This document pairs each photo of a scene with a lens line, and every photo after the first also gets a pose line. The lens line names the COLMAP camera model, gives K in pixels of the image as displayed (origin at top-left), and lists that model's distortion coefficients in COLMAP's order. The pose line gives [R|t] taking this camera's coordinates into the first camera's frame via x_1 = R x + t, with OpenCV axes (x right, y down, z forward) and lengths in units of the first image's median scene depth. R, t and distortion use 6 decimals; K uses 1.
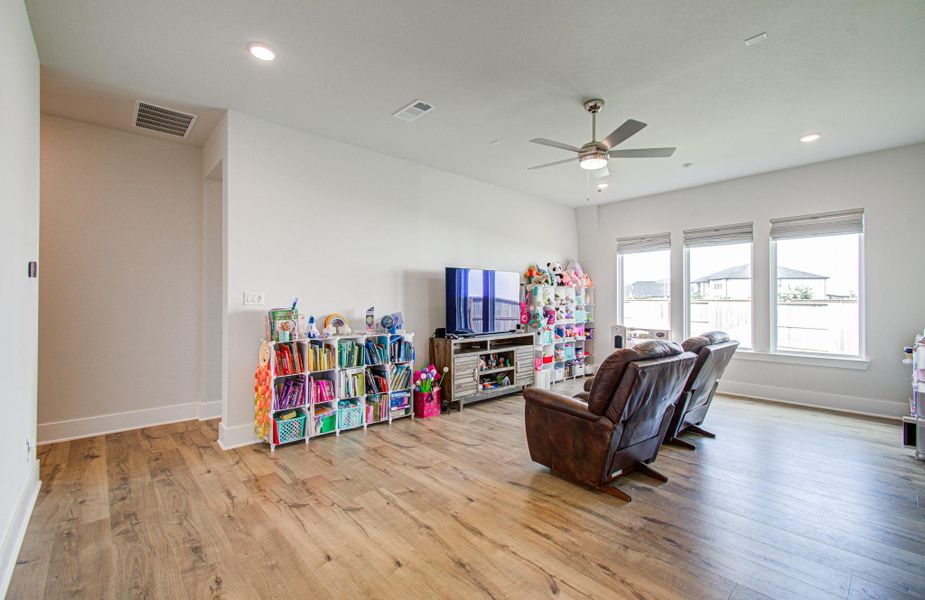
lens RADIAL K [[398.3, 0, 462.0], [0, 398.3, 301.8], [0, 0, 1]] dist [-0.009974, 0.000826]
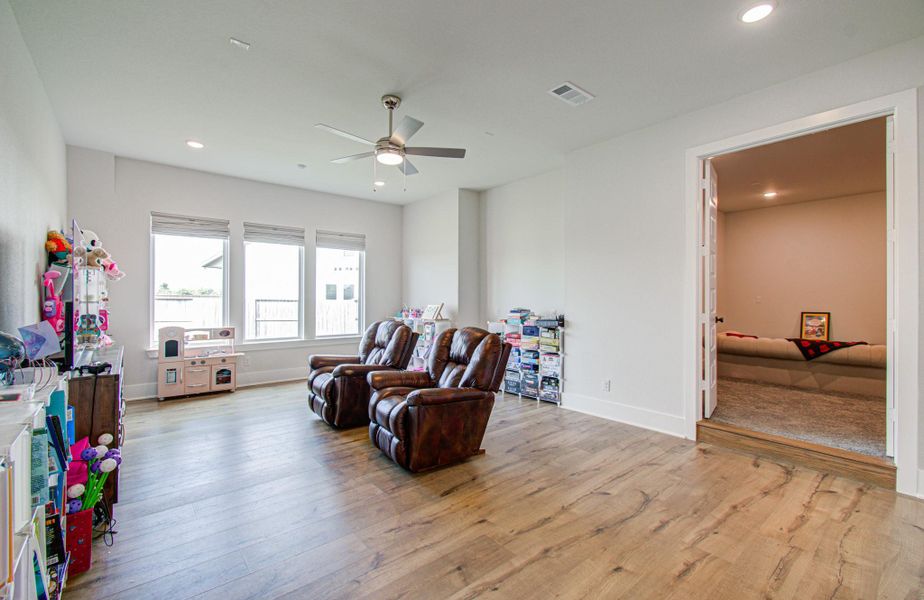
lens RADIAL K [[397.9, 0, 456.5], [0, 397.9, 296.0], [0, 0, 1]] dist [-0.009974, 0.000826]
pose [[0.042821, 0.005762, 0.999066, -0.531249], [-0.004285, 0.999975, -0.005584, 0.002695], [-0.999074, -0.004042, 0.042845, 0.630437]]
